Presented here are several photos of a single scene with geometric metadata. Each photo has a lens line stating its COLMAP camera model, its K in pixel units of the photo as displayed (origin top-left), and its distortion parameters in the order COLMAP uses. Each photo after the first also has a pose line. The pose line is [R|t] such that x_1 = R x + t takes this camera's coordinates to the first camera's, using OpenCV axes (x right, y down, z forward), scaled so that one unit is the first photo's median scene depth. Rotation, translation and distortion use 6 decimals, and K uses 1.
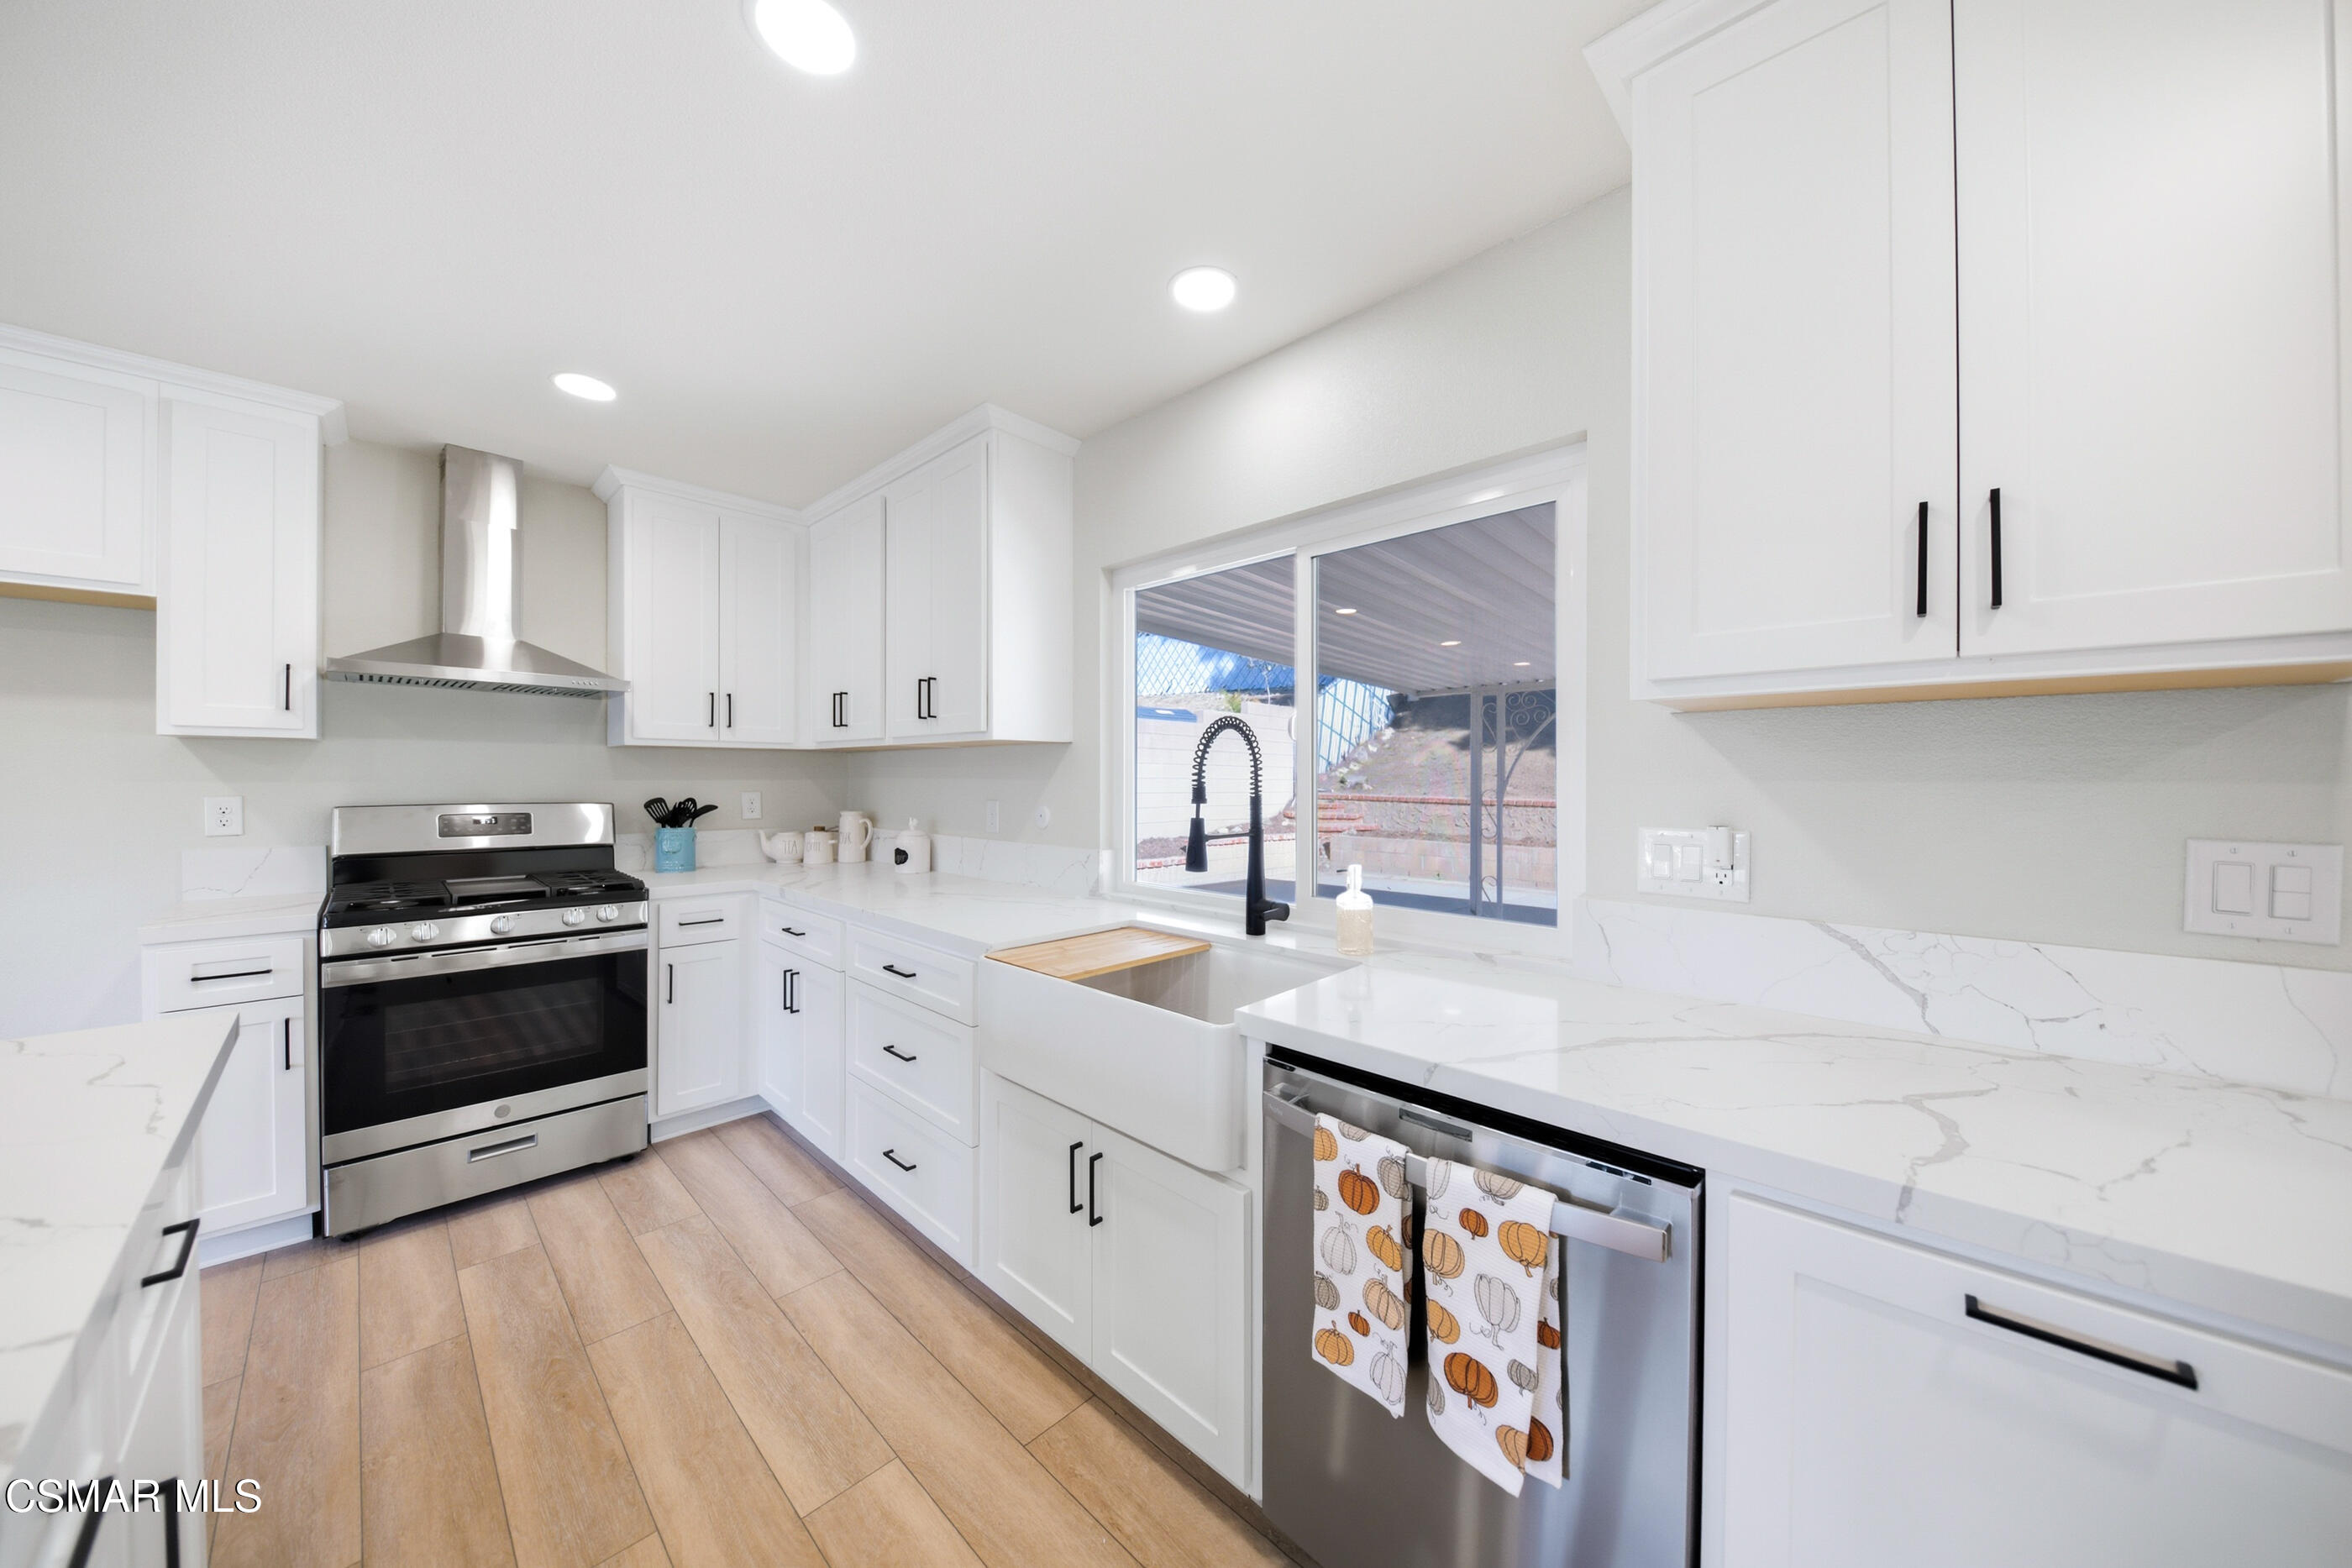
lens RADIAL K [[795.1, 0, 1195.5], [0, 795.1, 774.9], [0, 0, 1]] dist [-0.006327, -0.001028]
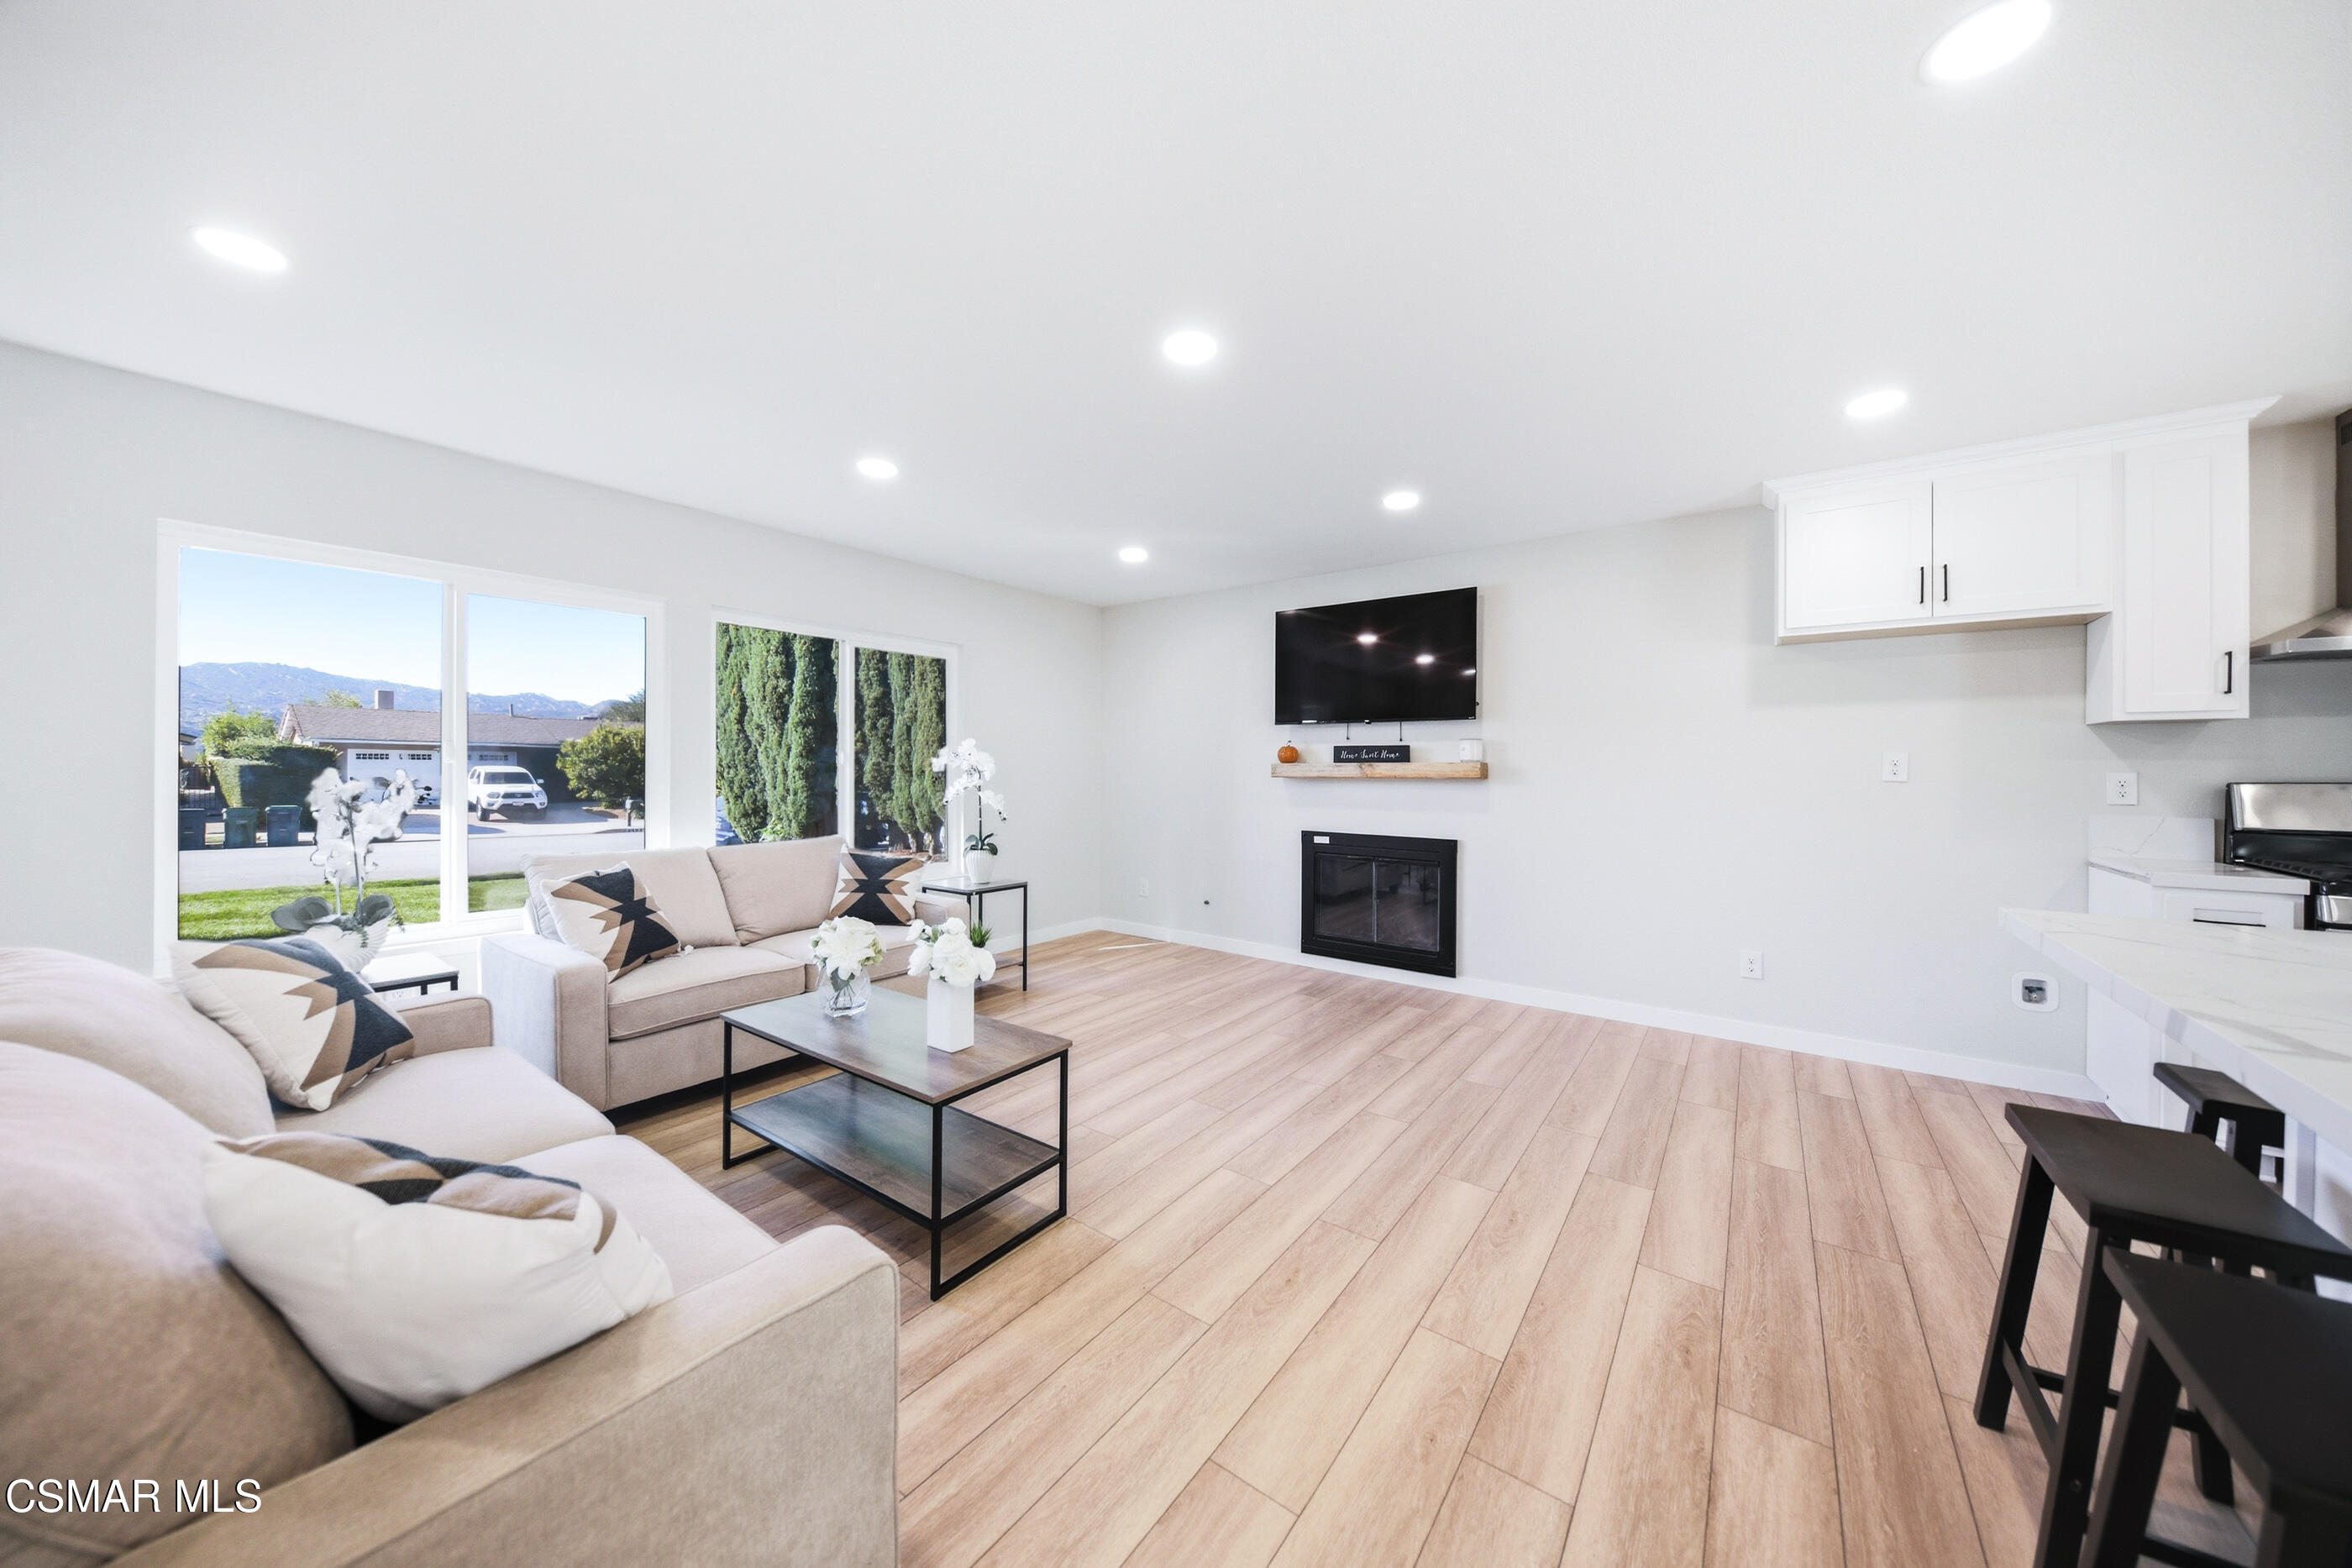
lens RADIAL K [[795.1, 0, 1174.1], [0, 795.1, 775.3], [0, 0, 1]] dist [-0.006327, -0.001028]
pose [[0.094408, 0.015022, -0.995420, -0.213609], [0.000023, 0.999886, 0.015091, 0.016898], [0.995534, -0.001448, 0.094397, -0.663017]]
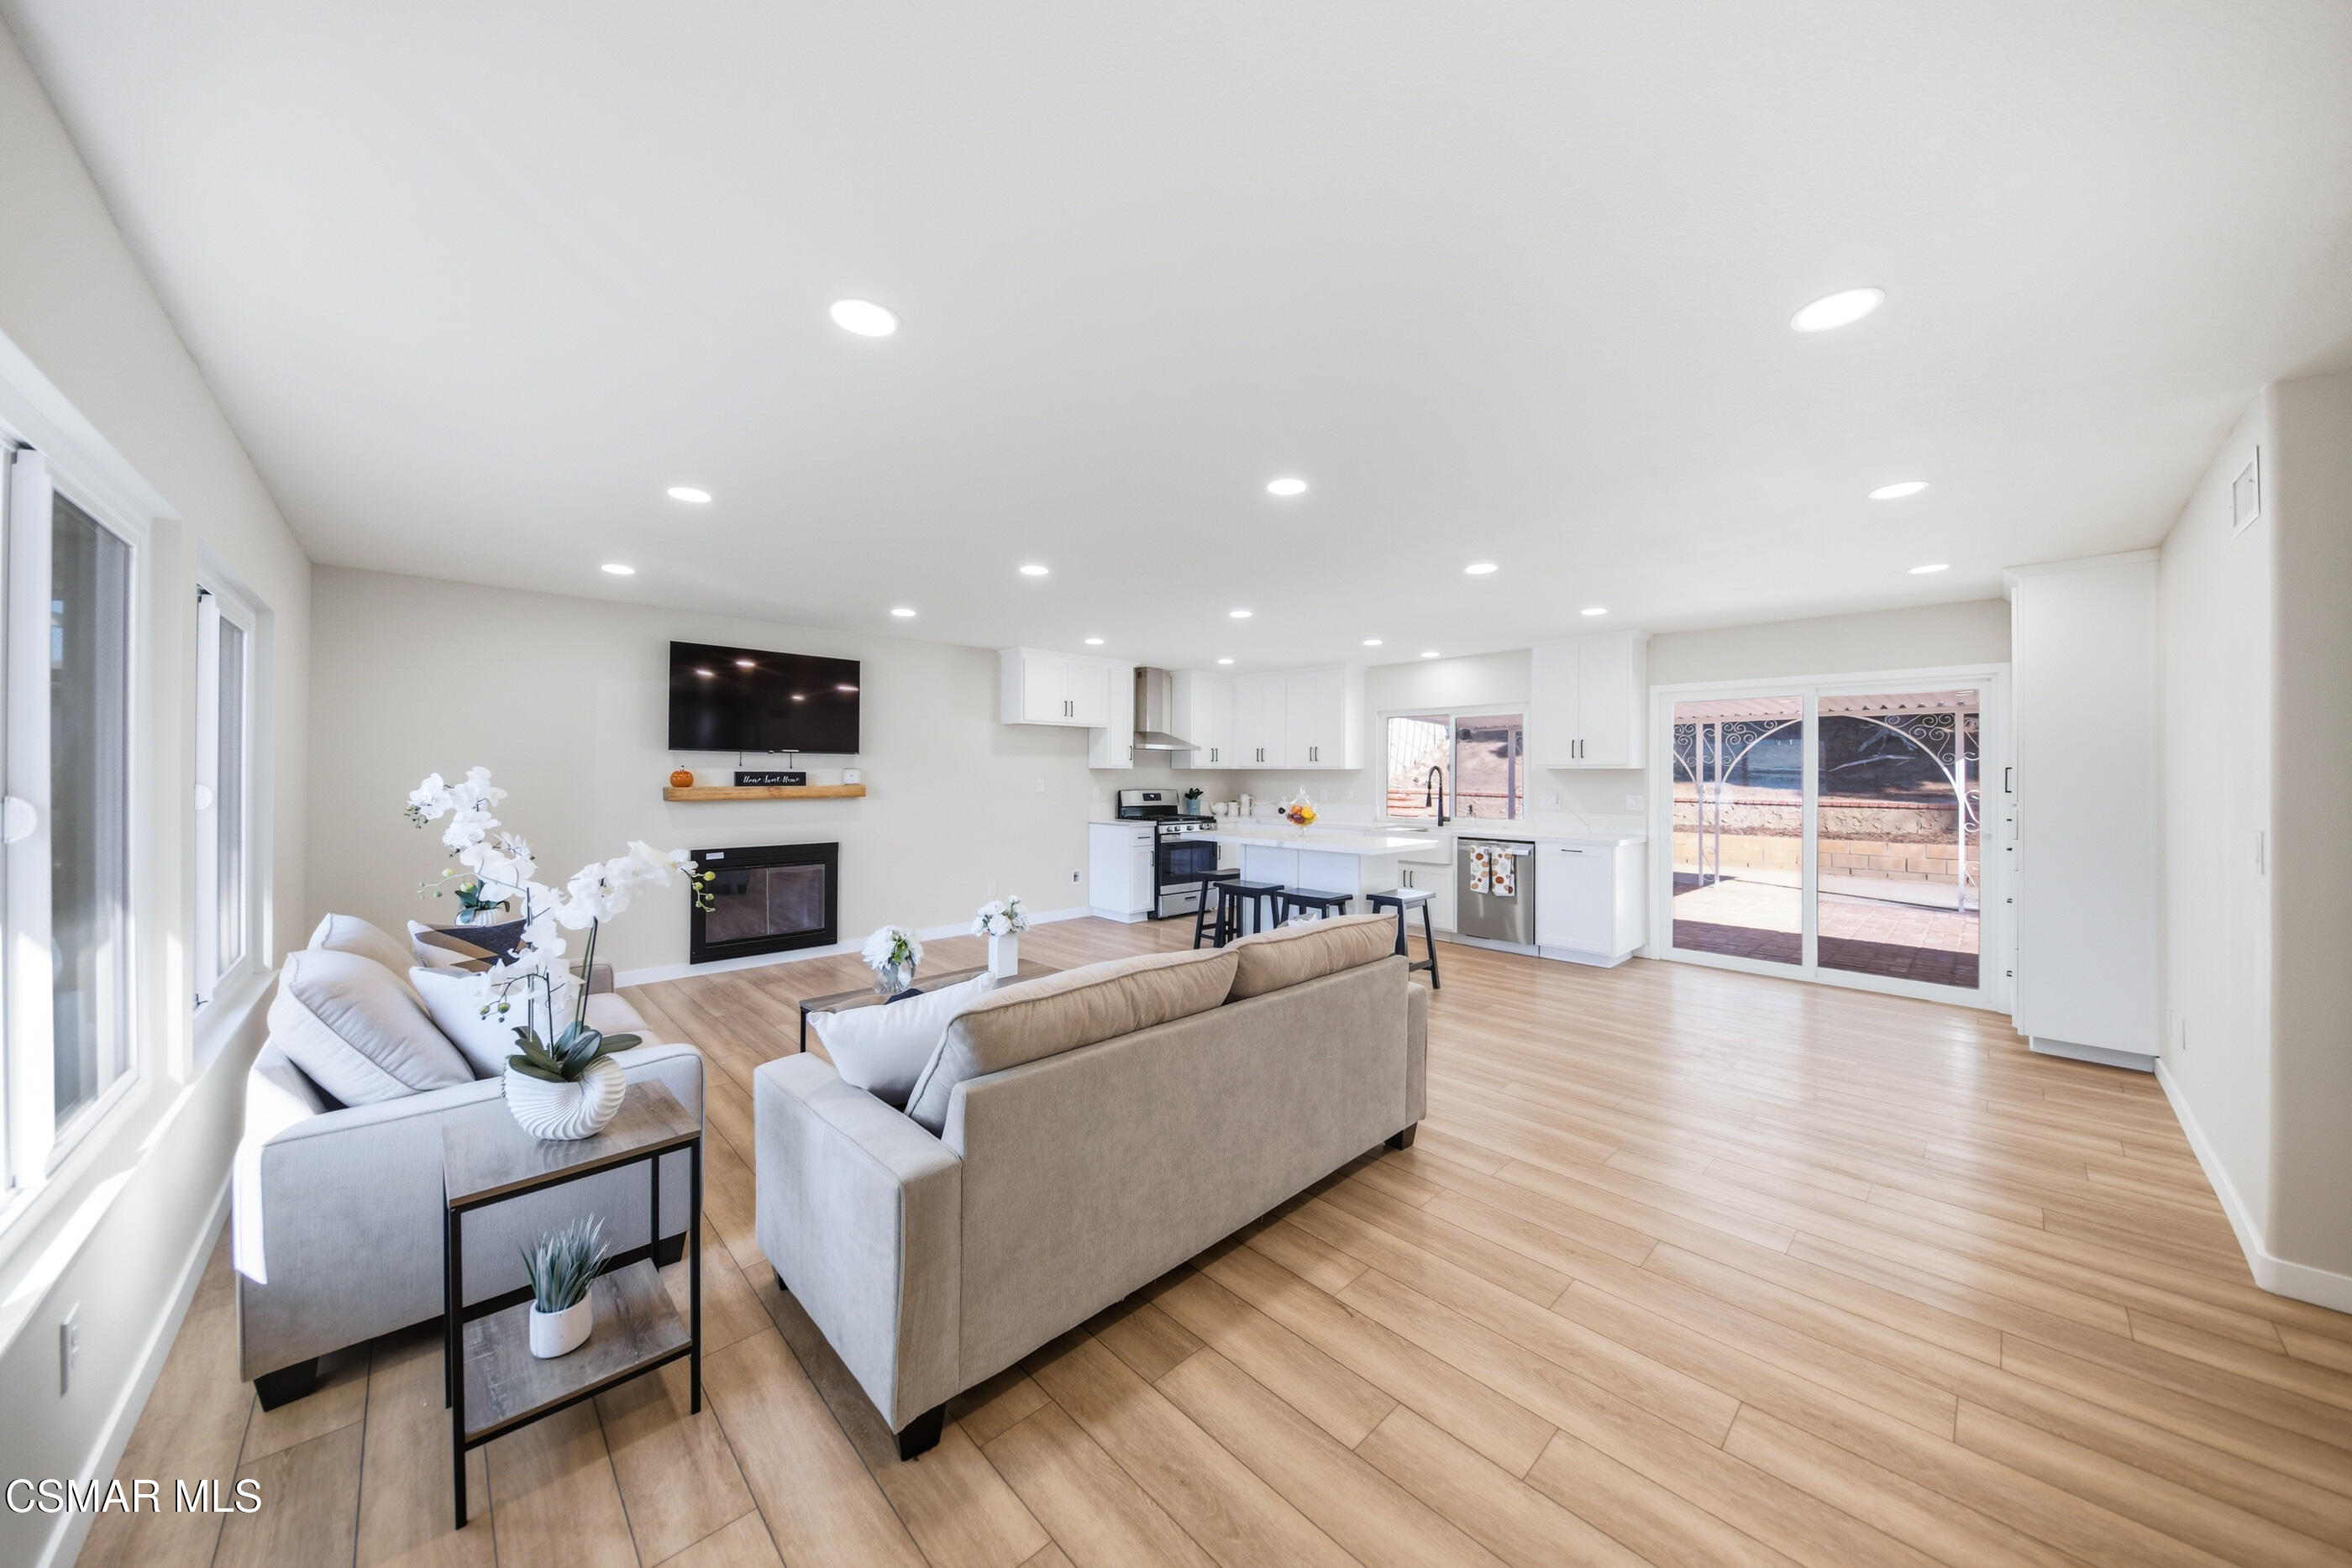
lens RADIAL K [[795.1, 0, 1175.5], [0, 795.1, 763.7], [0, 0, 1]] dist [-0.006327, -0.001028]
pose [[0.997789, 0.002289, -0.066426, -0.841333], [-0.003000, 0.999939, -0.010607, -0.037072], [0.066398, 0.010782, 0.997735, -2.553977]]
